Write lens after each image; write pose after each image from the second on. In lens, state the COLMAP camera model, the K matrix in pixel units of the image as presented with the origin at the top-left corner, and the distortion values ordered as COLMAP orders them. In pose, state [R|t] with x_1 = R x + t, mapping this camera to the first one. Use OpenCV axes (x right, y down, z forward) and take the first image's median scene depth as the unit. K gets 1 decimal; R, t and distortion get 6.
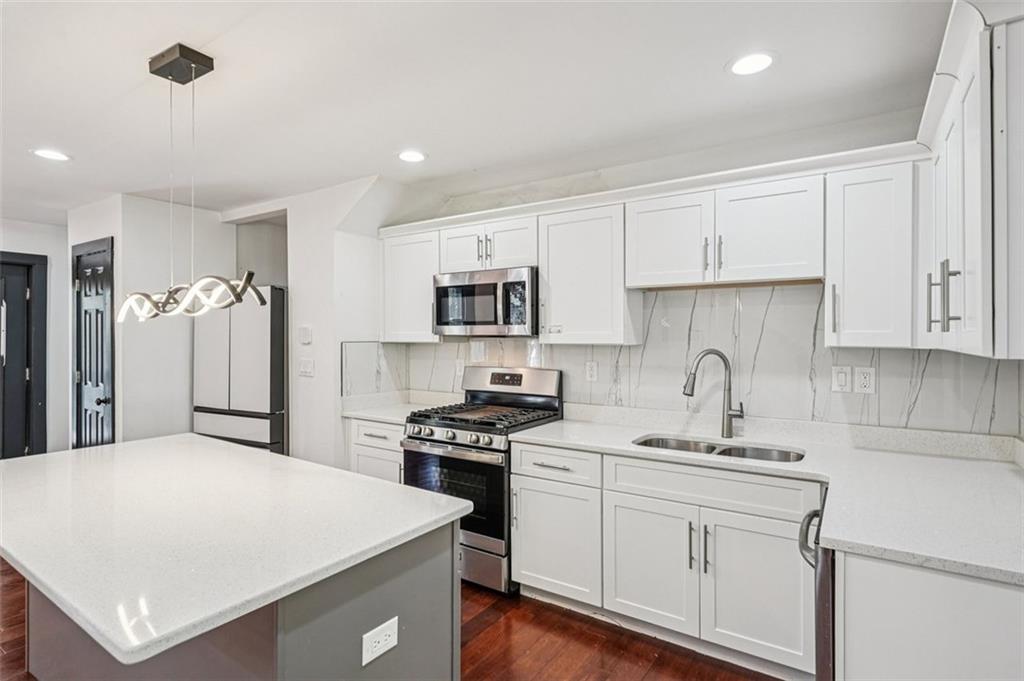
lens RADIAL K [[523.1, 0, 508.3], [0, 523.1, 334.3], [0, 0, 1]] dist [-0.002973, 0.003295]
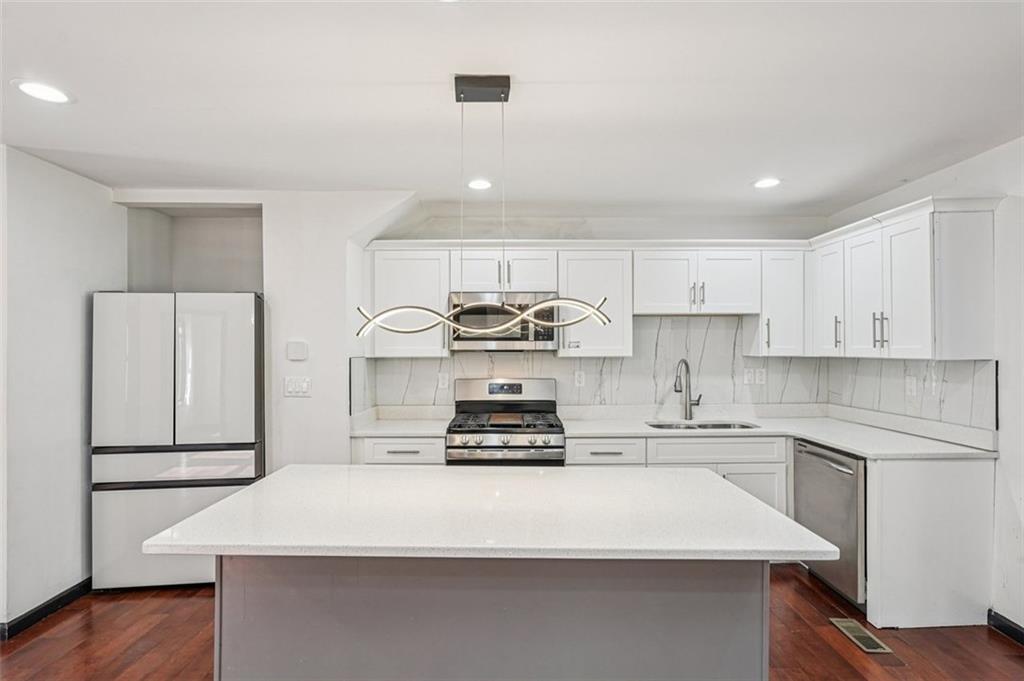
lens RADIAL K [[523.1, 0, 511.8], [0, 523.1, 345.6], [0, 0, 1]] dist [-0.002973, 0.003295]
pose [[0.823074, 0.001733, 0.567931, -0.699597], [0.001407, 0.999986, -0.005091, -0.001727], [-0.567932, 0.004989, 0.823060, 0.069931]]
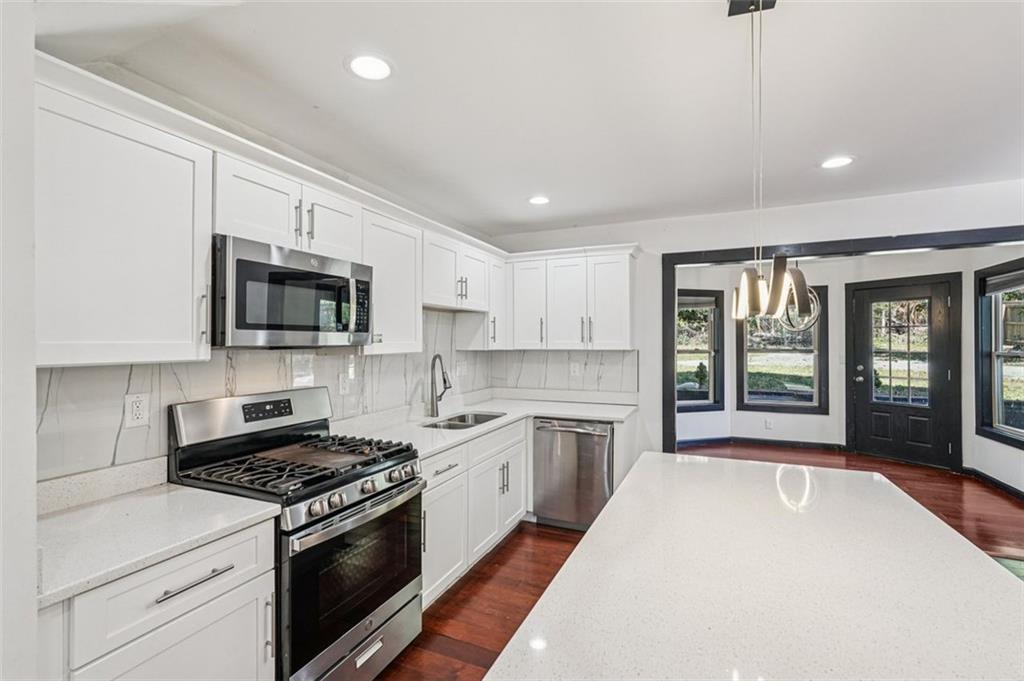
lens RADIAL K [[462.2, 0, 511.7], [0, 462.2, 339.6], [0, 0, 1]] dist [-0.012823, 0.008669]
pose [[-0.175859, 0.006628, 0.984393, -0.725041], [0.002910, 0.999976, -0.006213, -0.001935], [-0.984411, 0.001772, -0.175874, 0.873771]]
